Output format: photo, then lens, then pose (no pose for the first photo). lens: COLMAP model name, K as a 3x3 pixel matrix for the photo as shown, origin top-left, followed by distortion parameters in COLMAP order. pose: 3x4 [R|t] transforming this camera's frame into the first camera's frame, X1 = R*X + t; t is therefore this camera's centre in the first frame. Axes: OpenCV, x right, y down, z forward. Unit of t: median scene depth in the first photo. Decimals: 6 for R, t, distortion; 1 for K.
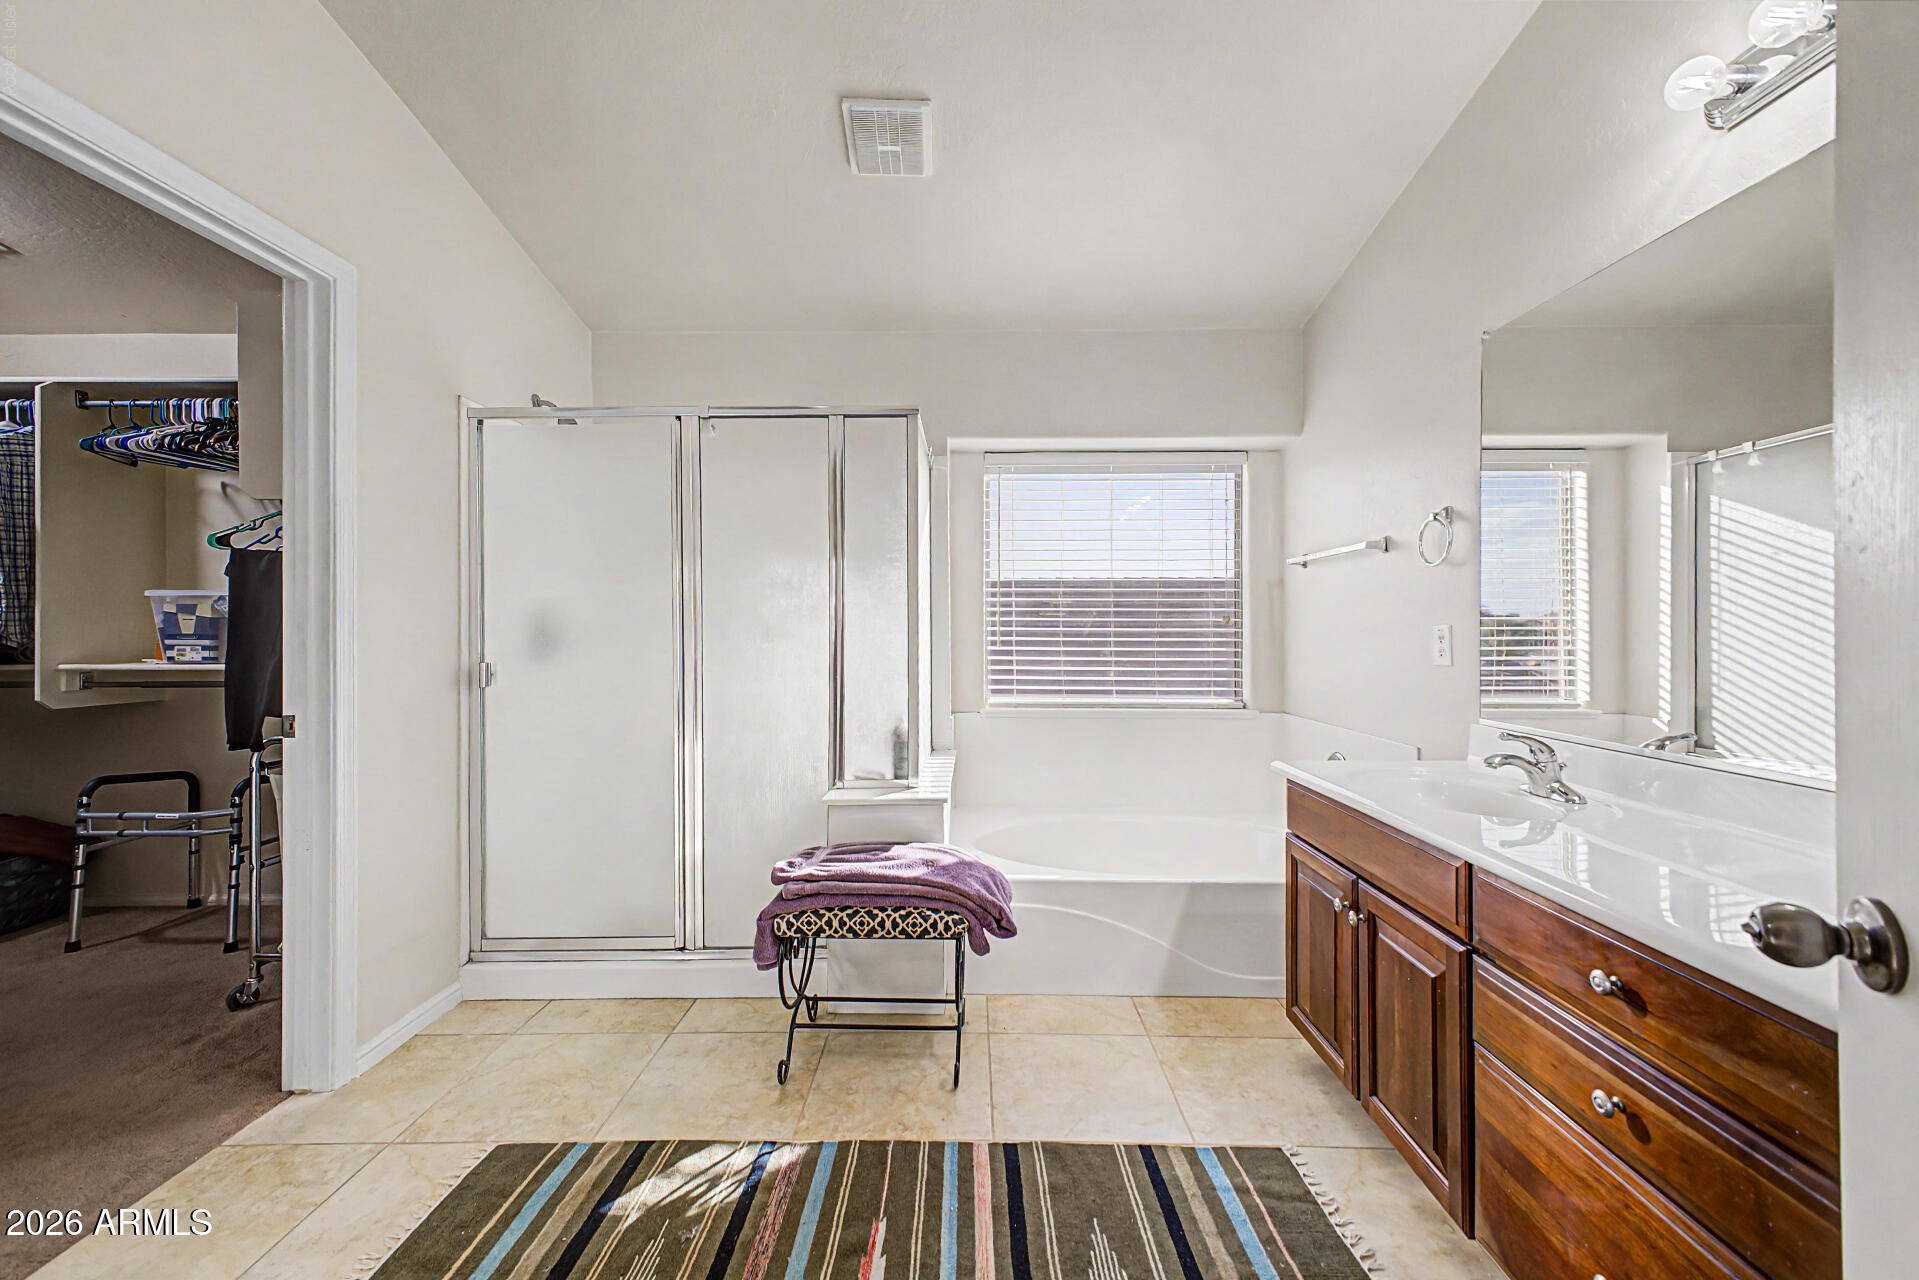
lens RADIAL K [[753.3, 0, 961.2], [0, 753.3, 632.5], [0, 0, 1]] dist [0.010189, -0.002778]
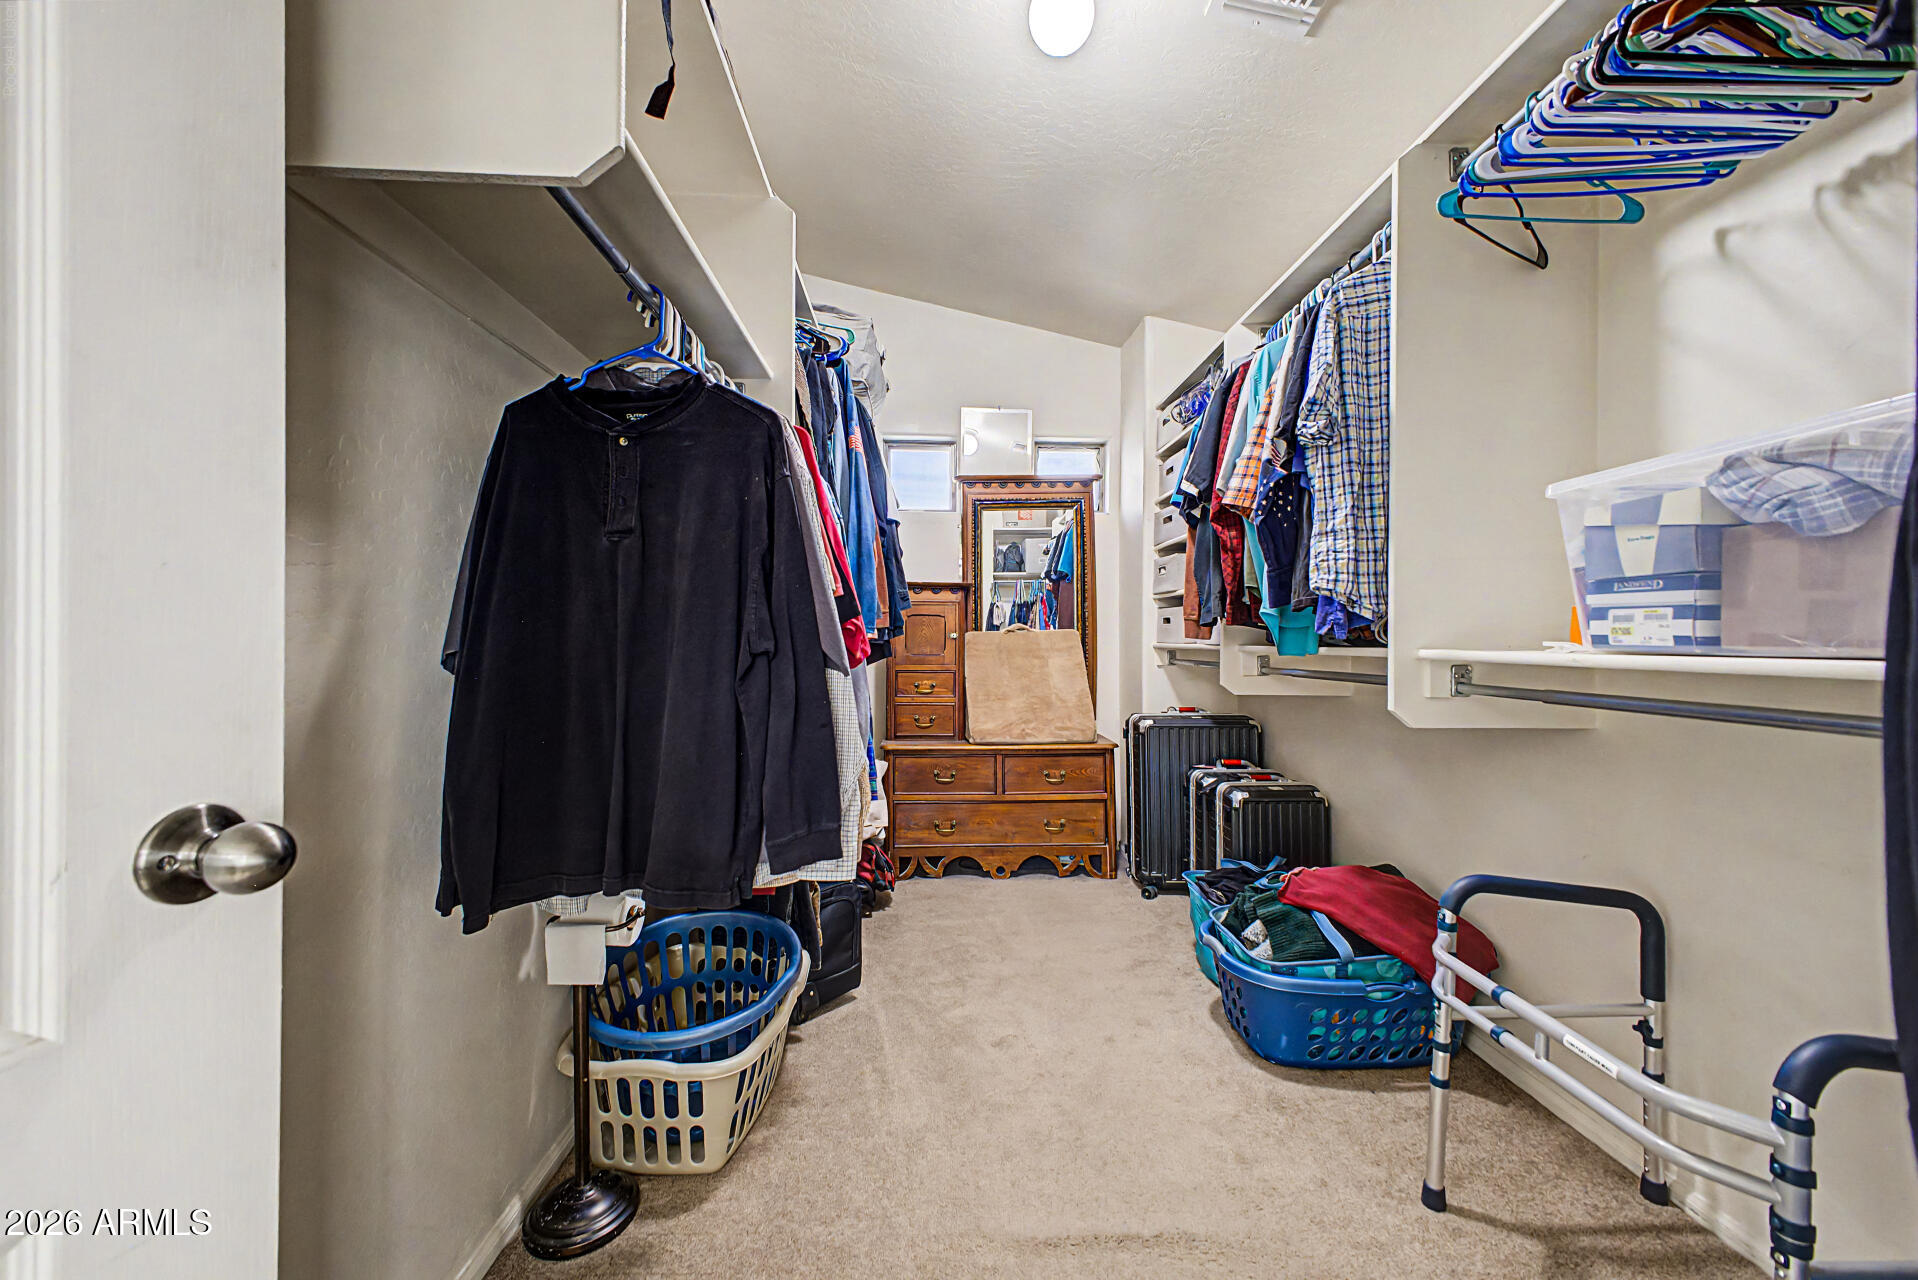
lens RADIAL K [[752.9, 0, 951.4], [0, 752.9, 634.7], [0, 0, 1]] dist [0.010189, -0.002778]
pose [[0.038396, -0.000811, -0.999262, -0.644437], [0.001926, 0.999998, -0.000737, 0.031447], [0.999261, -0.001896, 0.038398, 0.632923]]
